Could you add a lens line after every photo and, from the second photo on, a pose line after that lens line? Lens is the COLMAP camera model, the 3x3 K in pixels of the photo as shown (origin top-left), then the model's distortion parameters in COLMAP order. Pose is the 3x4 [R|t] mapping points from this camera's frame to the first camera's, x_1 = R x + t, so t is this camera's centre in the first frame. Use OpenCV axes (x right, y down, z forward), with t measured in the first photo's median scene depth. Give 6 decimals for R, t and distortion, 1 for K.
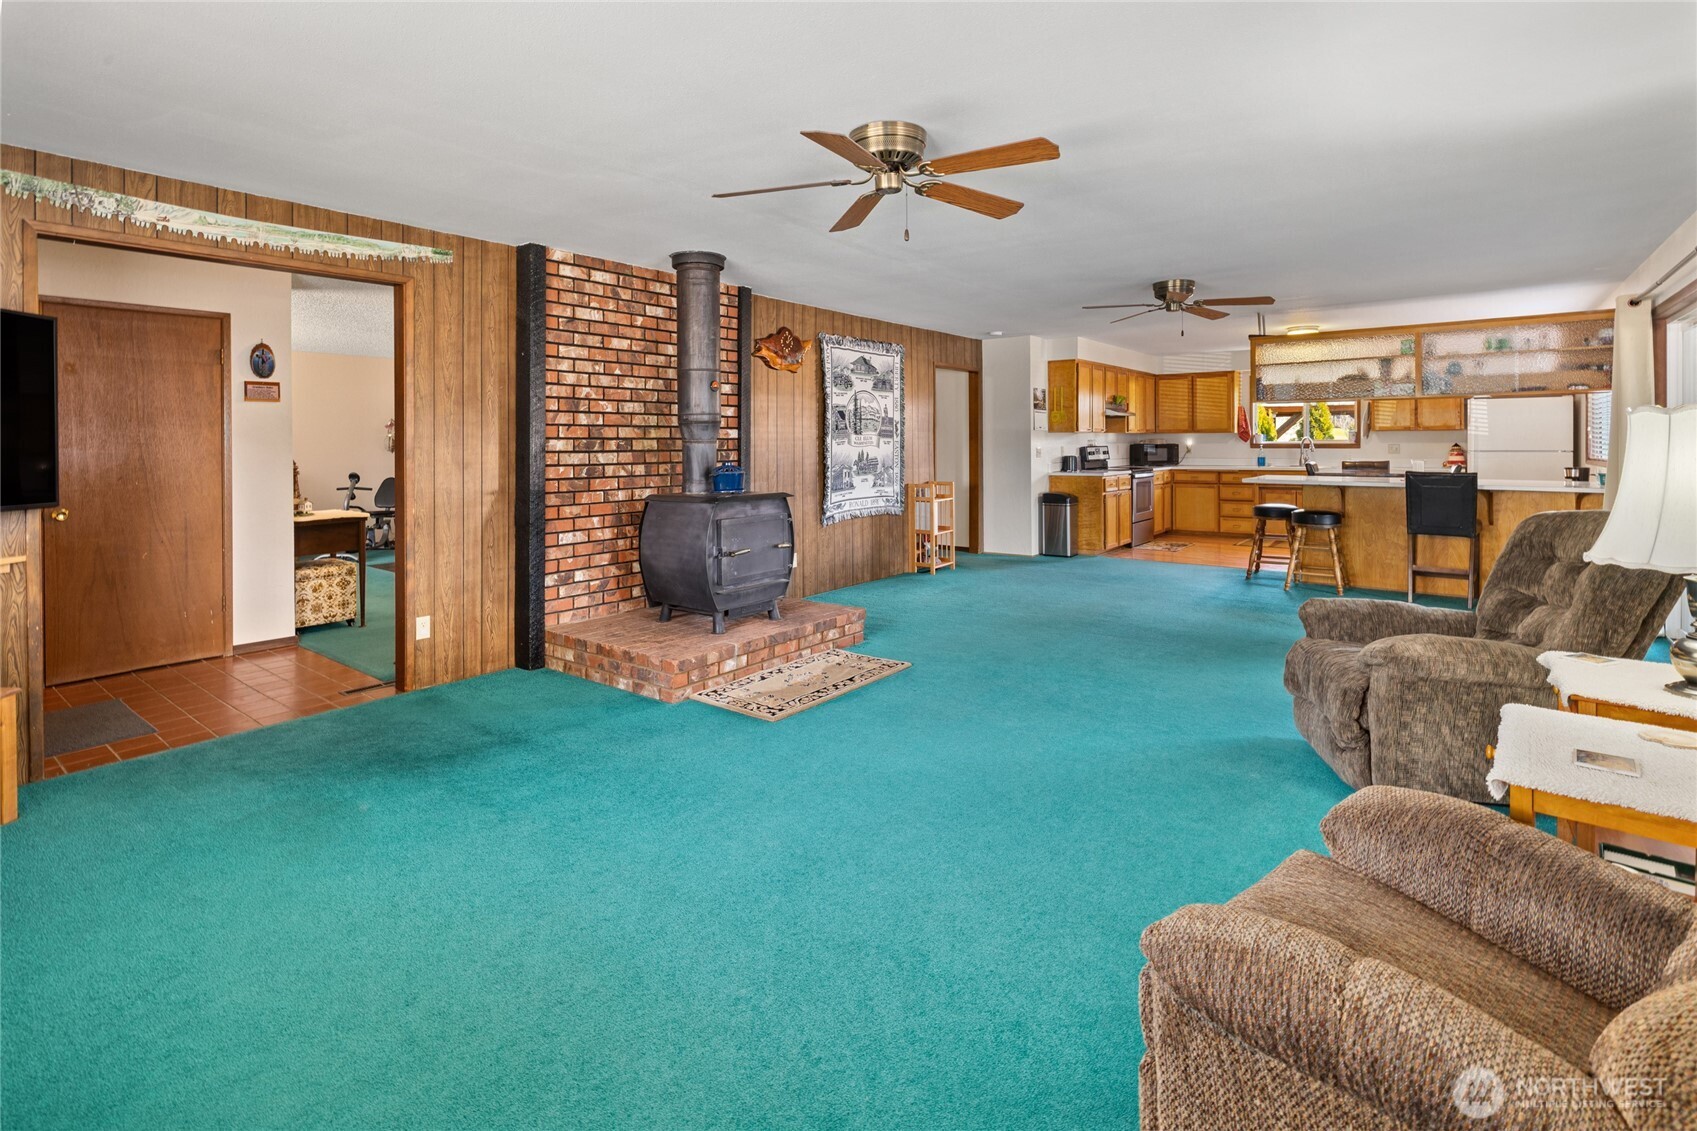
lens RADIAL K [[777.9, 0, 852.9], [0, 777.9, 448.7], [0, 0, 1]] dist [-0.001545, -0.000100]
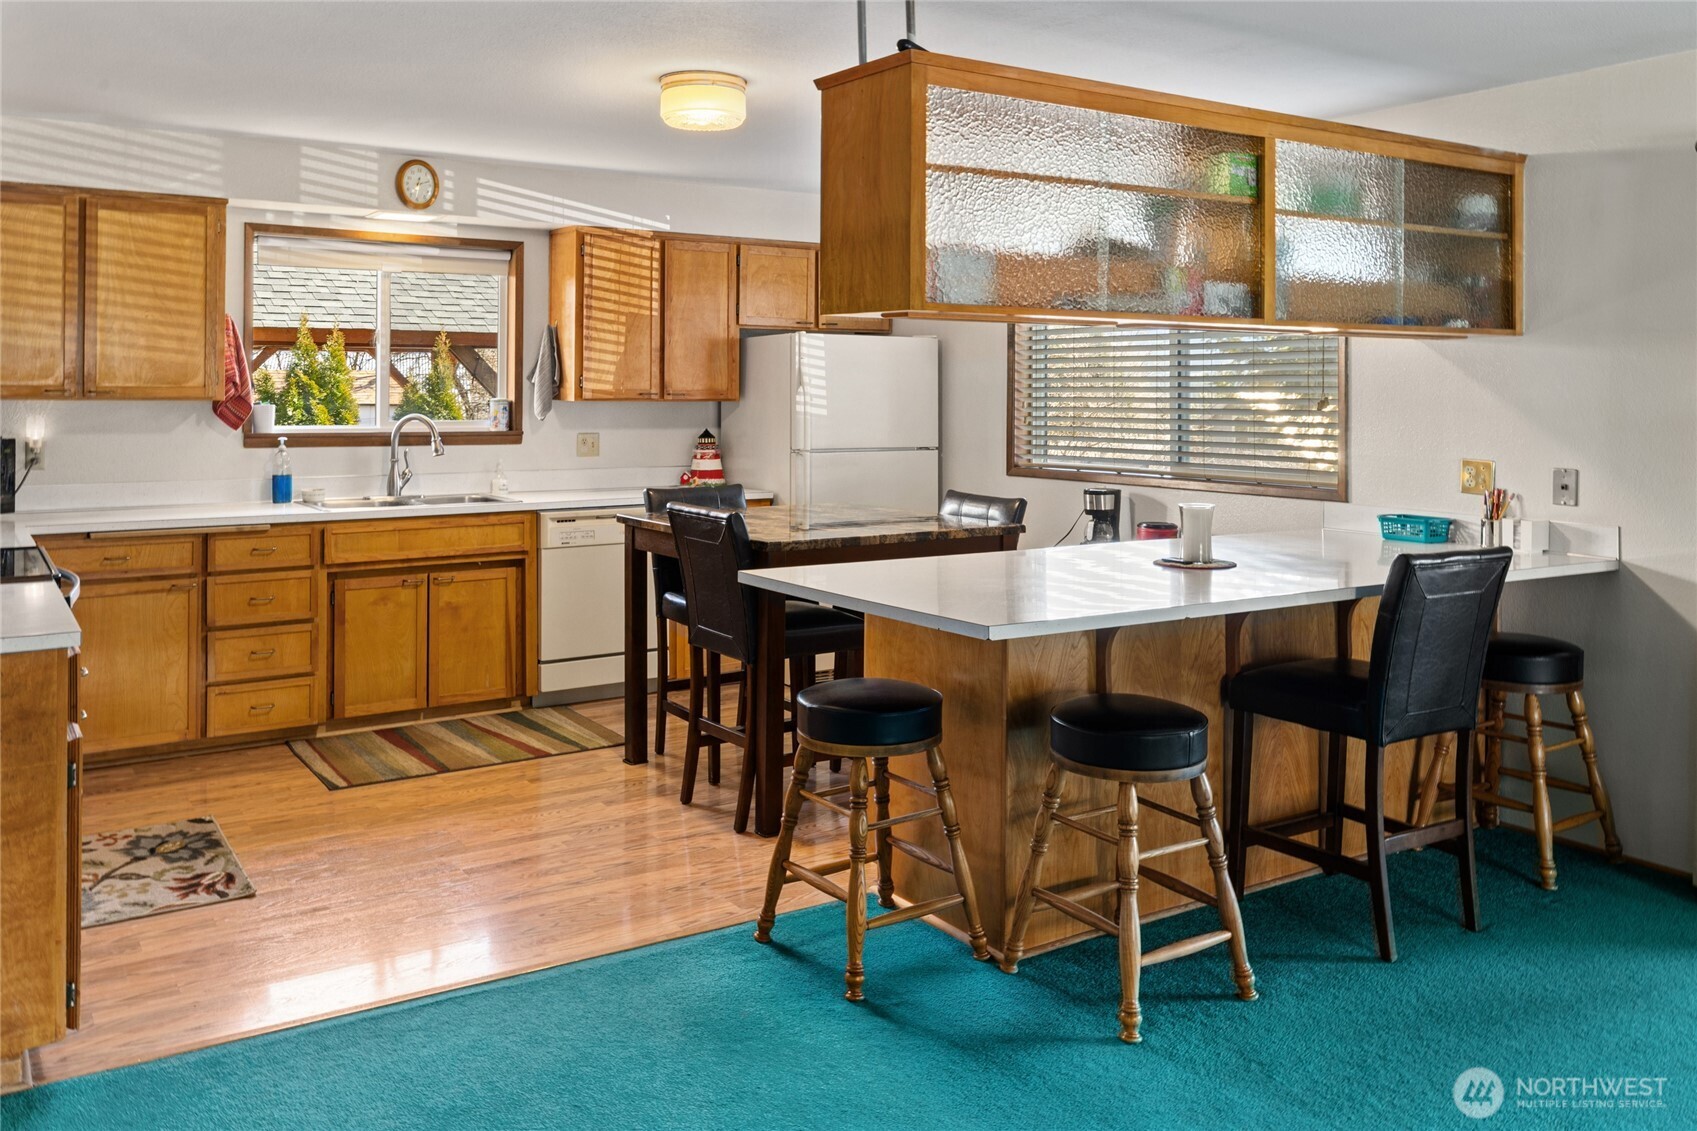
lens RADIAL K [[1391.0, 0, 848.0], [0, 1391.0, 360.3], [0, 0, 1]] dist [-0.002860, 0.008968]
pose [[0.320106, 0.033373, 0.946794, 0.070819], [-0.000233, 0.999382, -0.035147, -0.024740], [-0.947382, 0.011030, 0.319916, 0.866666]]
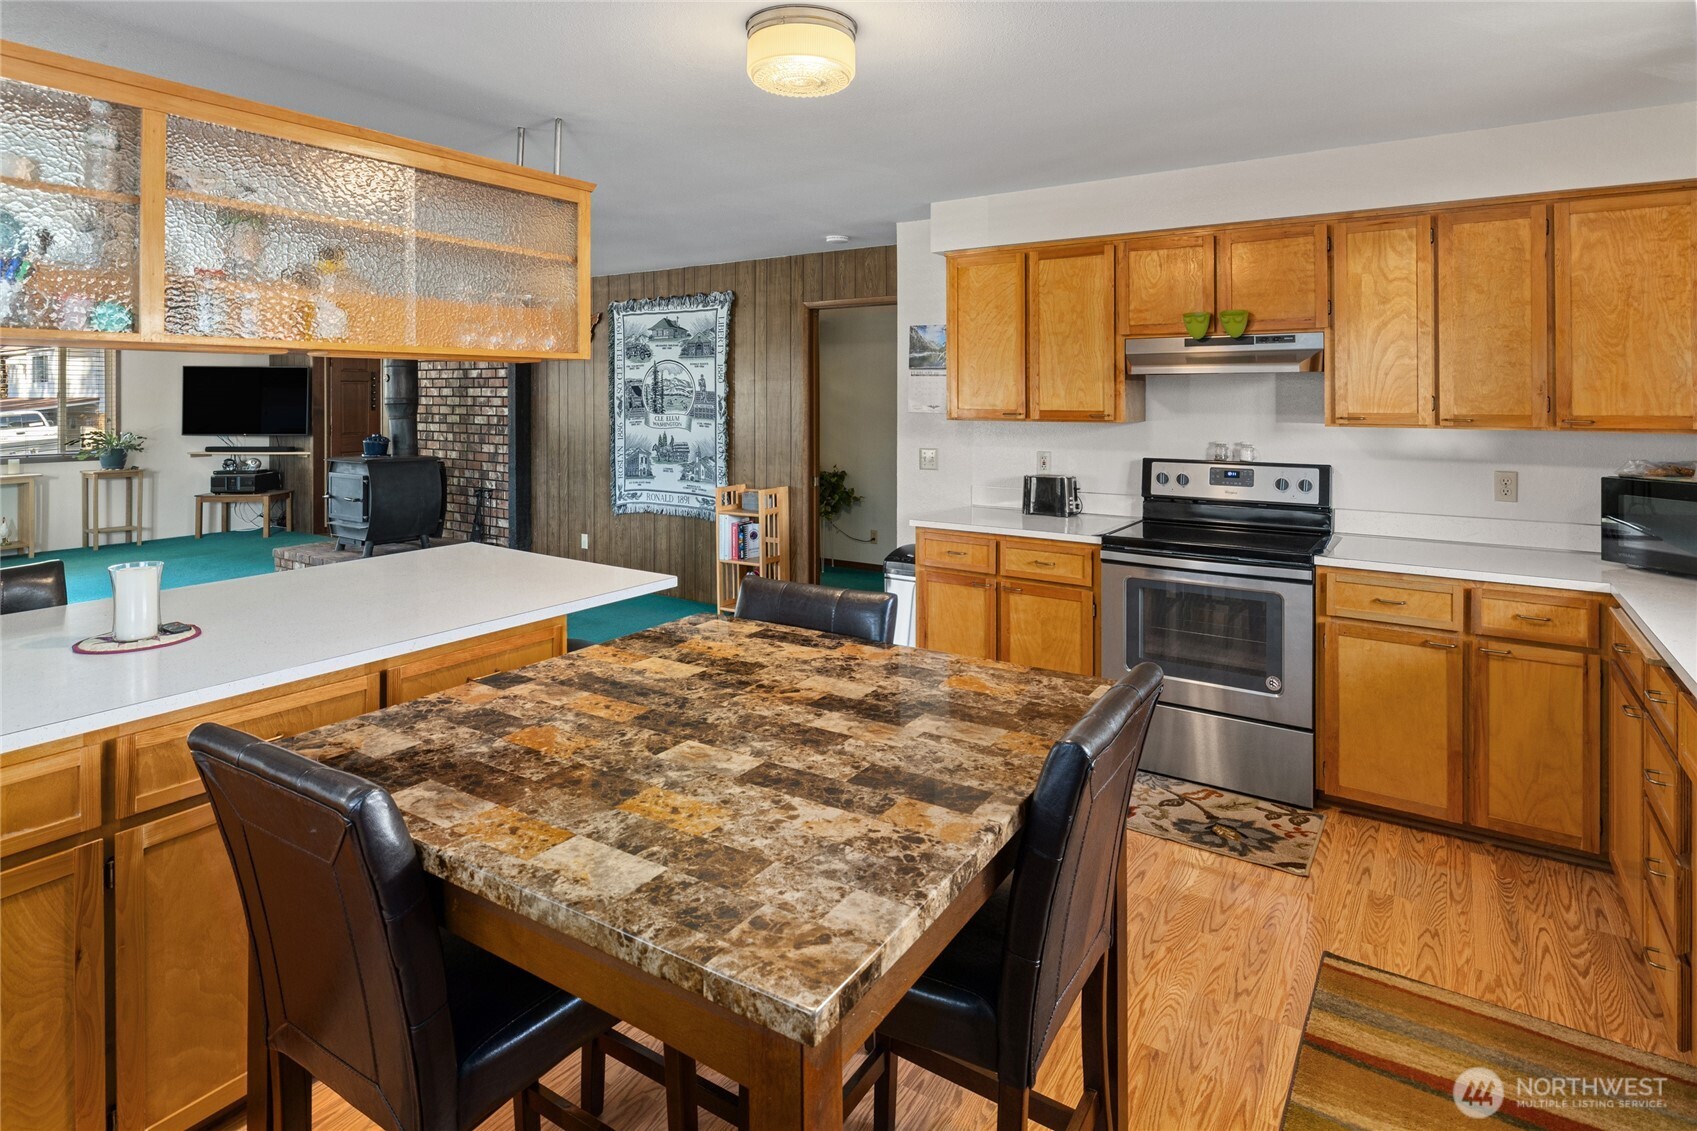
lens RADIAL K [[888.6, 0, 838.3], [0, 888.6, 392.9], [0, 0, 1]] dist [-0.003106, -0.002031]
pose [[0.082342, 0.010019, -0.996554, 0.977014], [-0.007410, 0.999928, 0.009441, -0.051270], [0.996577, 0.006607, 0.082410, 1.126683]]
